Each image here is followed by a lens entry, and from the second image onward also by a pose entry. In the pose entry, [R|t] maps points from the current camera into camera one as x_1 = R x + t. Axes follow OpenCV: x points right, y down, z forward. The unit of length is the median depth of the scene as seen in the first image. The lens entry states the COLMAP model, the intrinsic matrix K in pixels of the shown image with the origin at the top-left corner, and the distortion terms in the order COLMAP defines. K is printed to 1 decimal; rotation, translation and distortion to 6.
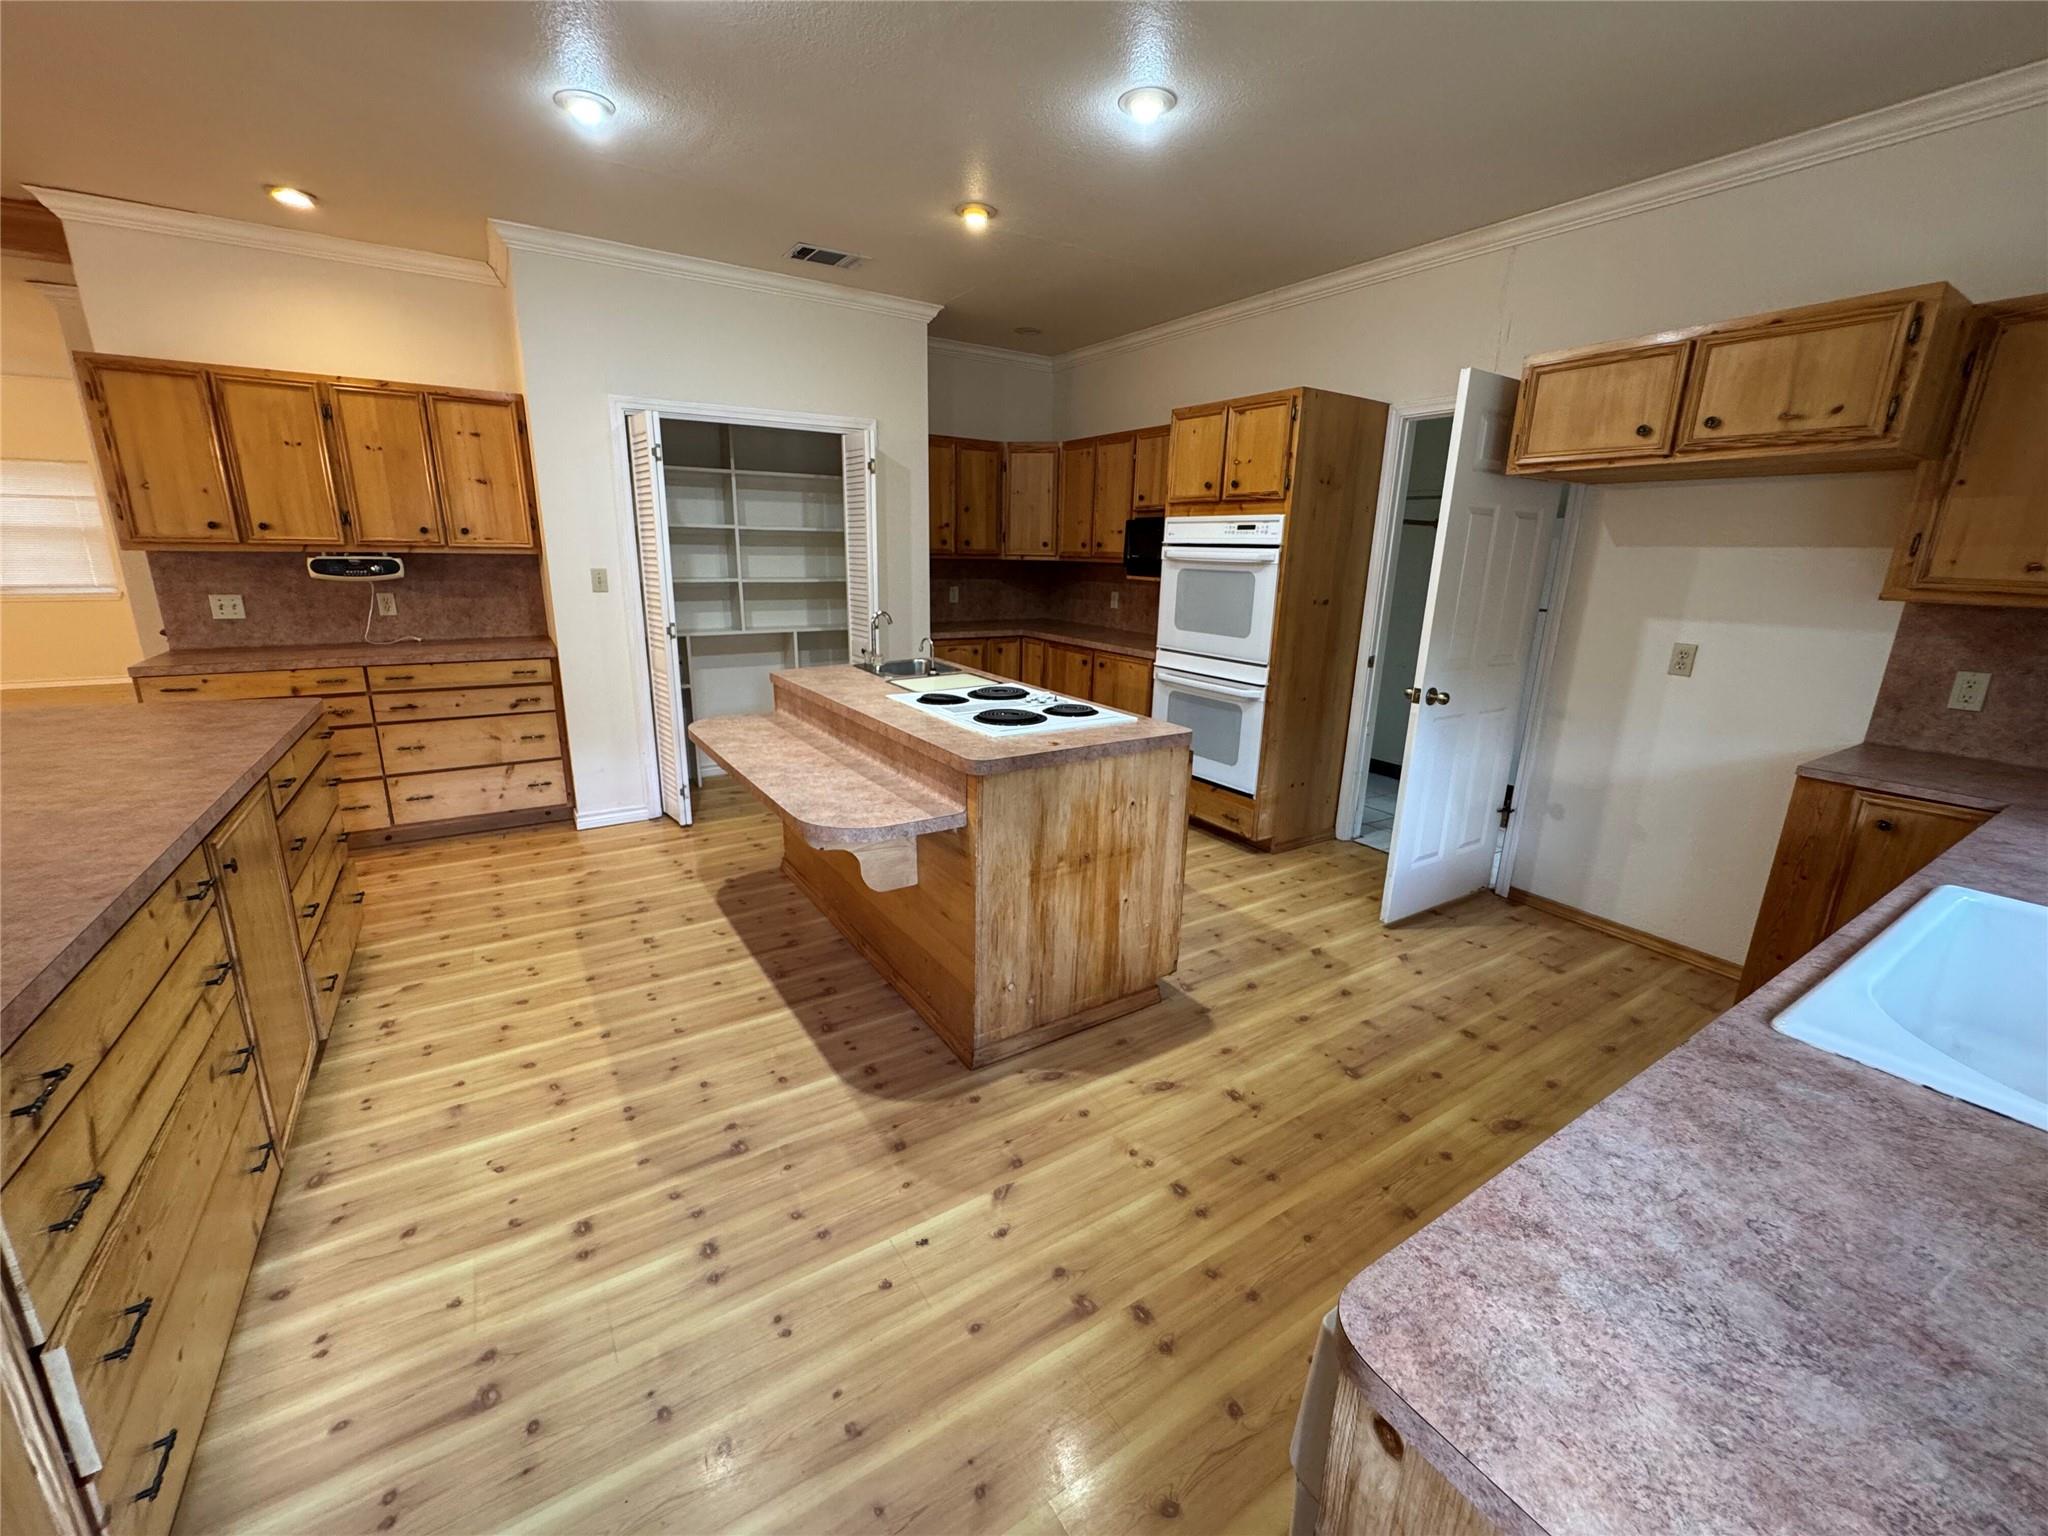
lens RADIAL K [[824.6, 0, 1022.3], [0, 824.6, 766.4], [0, 0, 1]] dist [-0.002128, -0.000087]
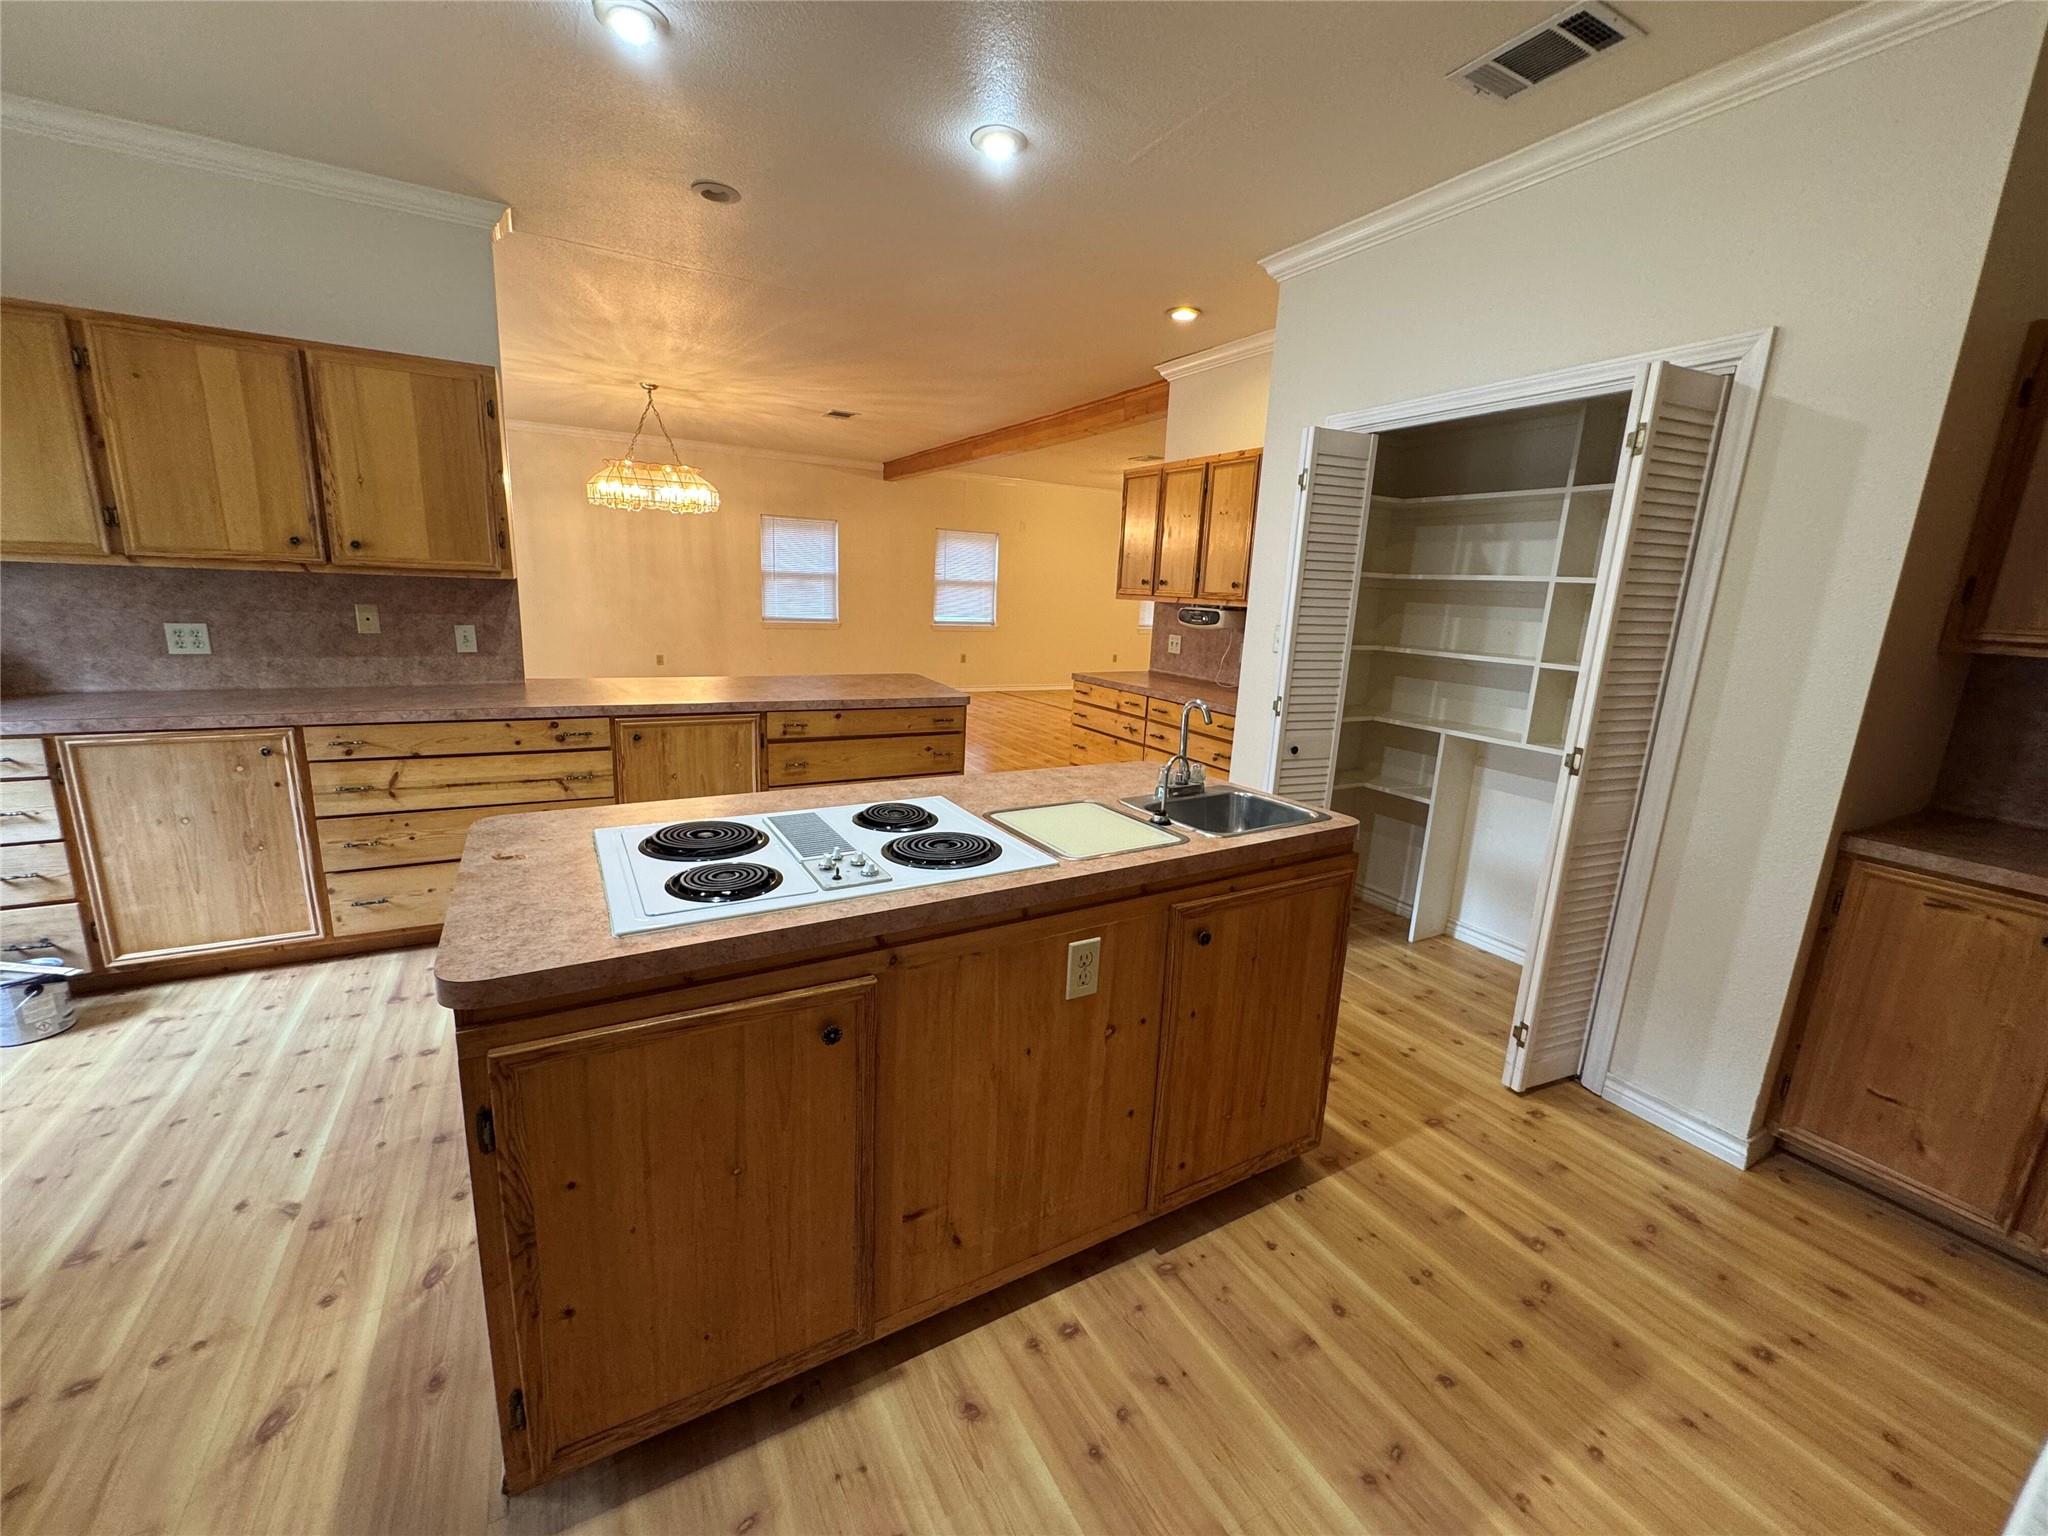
lens RADIAL K [[822.0, 0, 1022.4], [0, 822.0, 766.5], [0, 0, 1]] dist [-0.001759, 0.000047]
pose [[-0.064939, 0.194964, -0.978658, 0.576562], [-0.297742, 0.932270, 0.205479, -0.318049], [0.952435, 0.304732, -0.002492, 1.262138]]
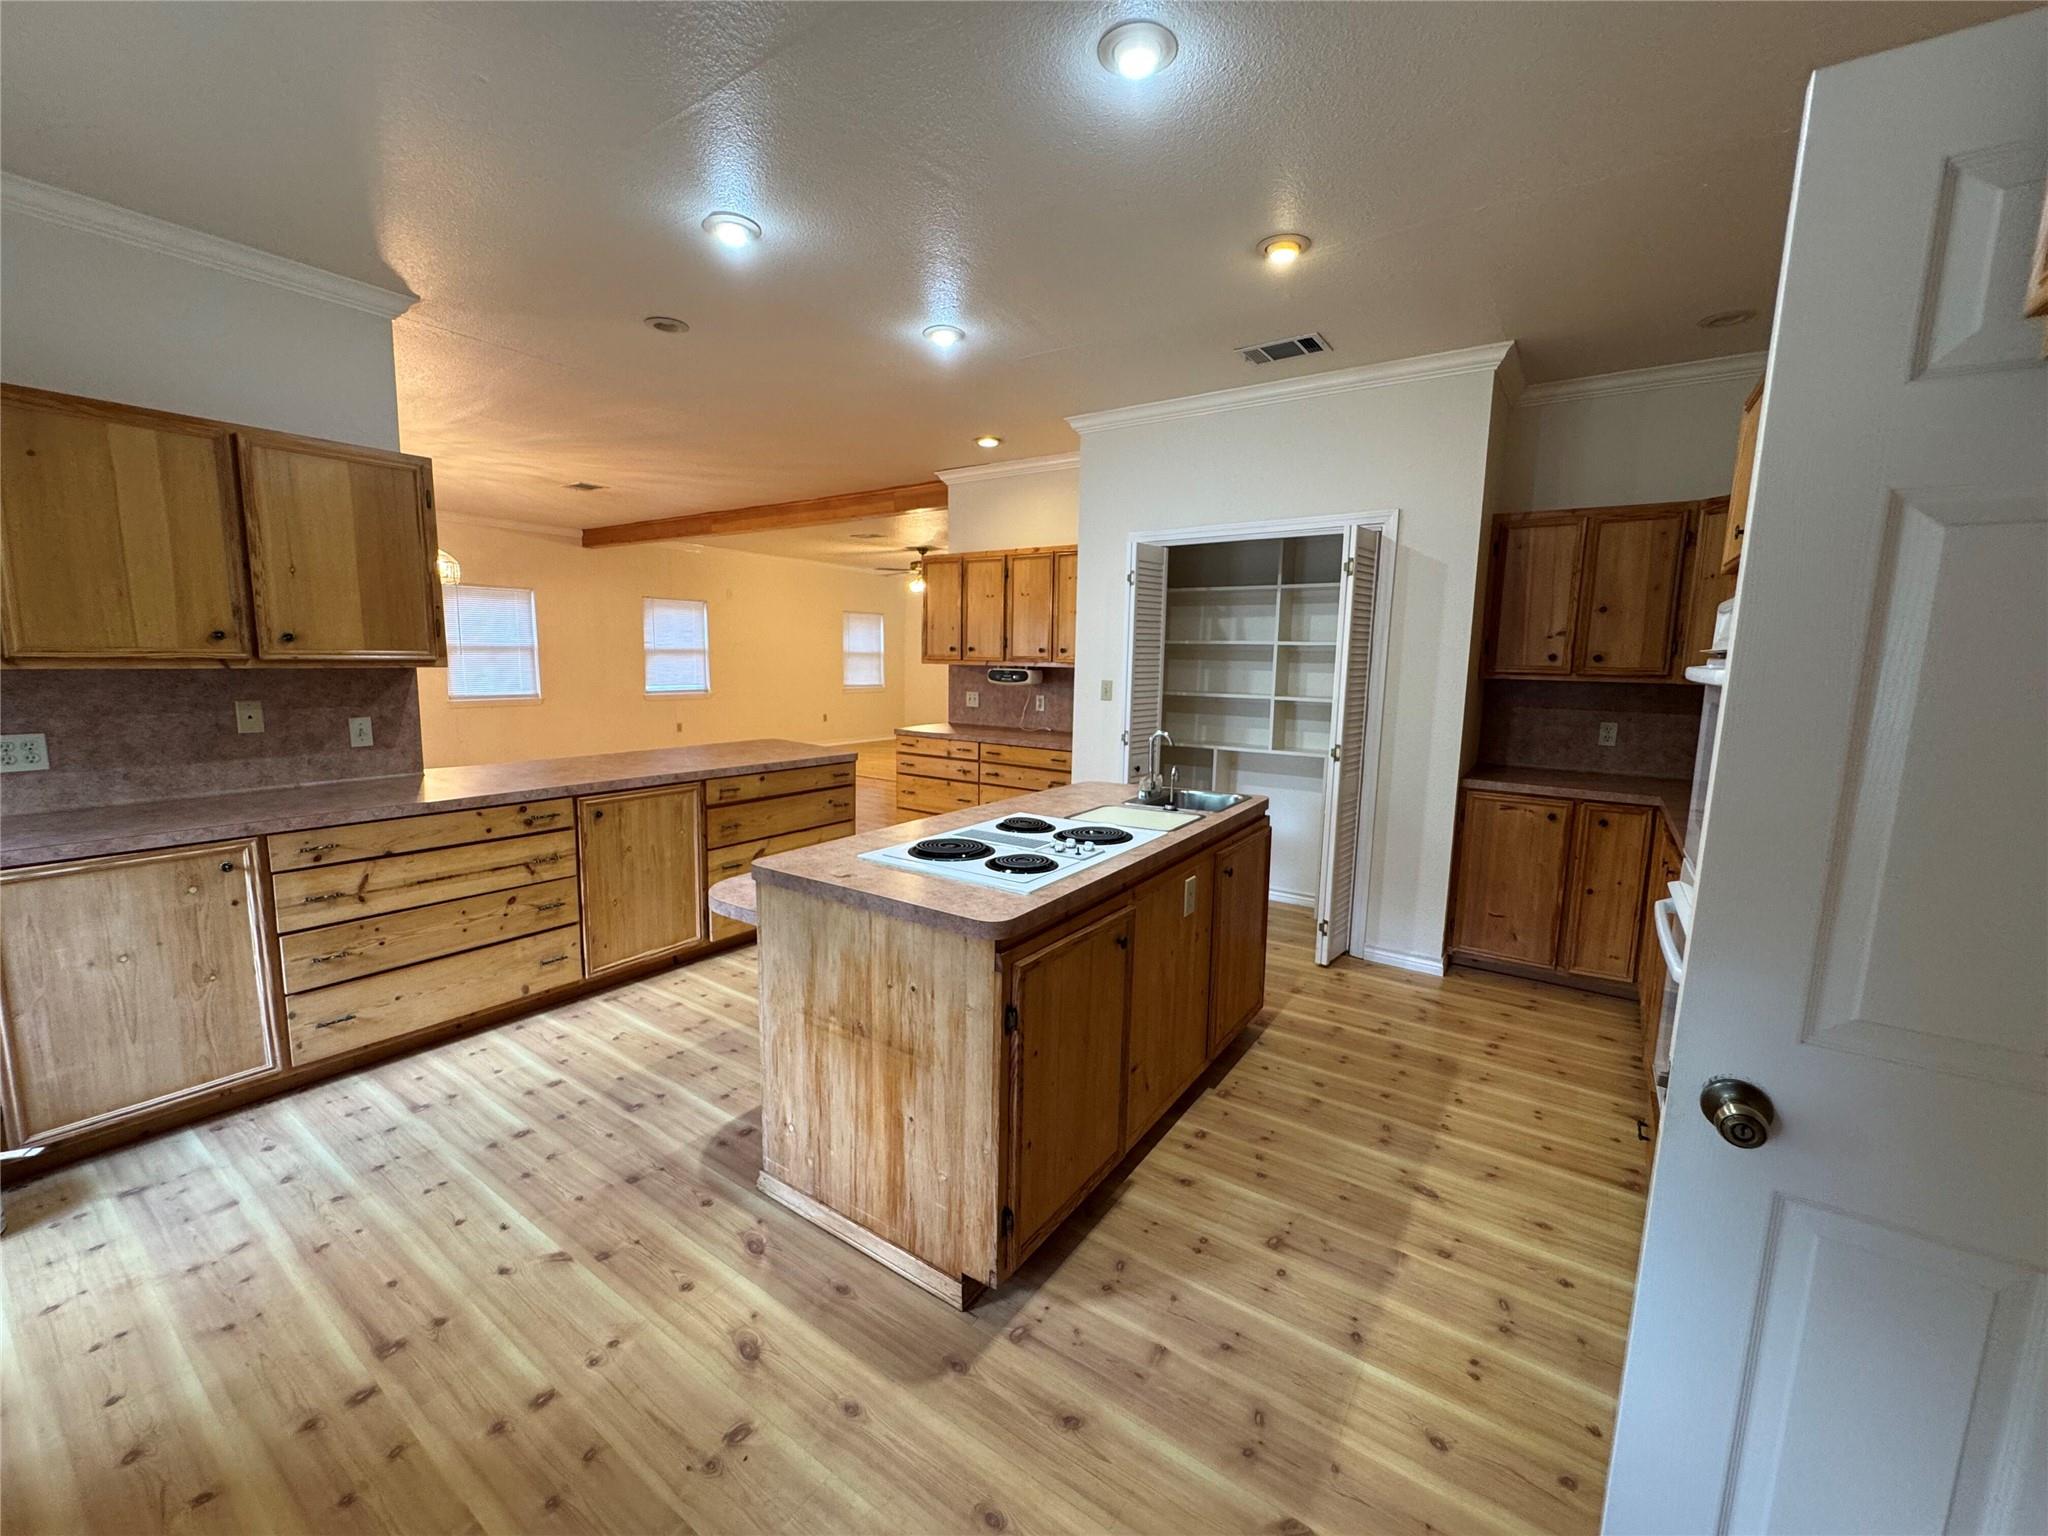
lens RADIAL K [[824.6, 0, 1022.3], [0, 824.6, 766.4], [0, 0, 1]] dist [-0.002128, -0.000087]
pose [[0.379003, 0.112818, -0.918493, 0.819284], [-0.244603, 0.969454, 0.018146, -0.183978], [0.892483, 0.217789, 0.395021, 0.742341]]
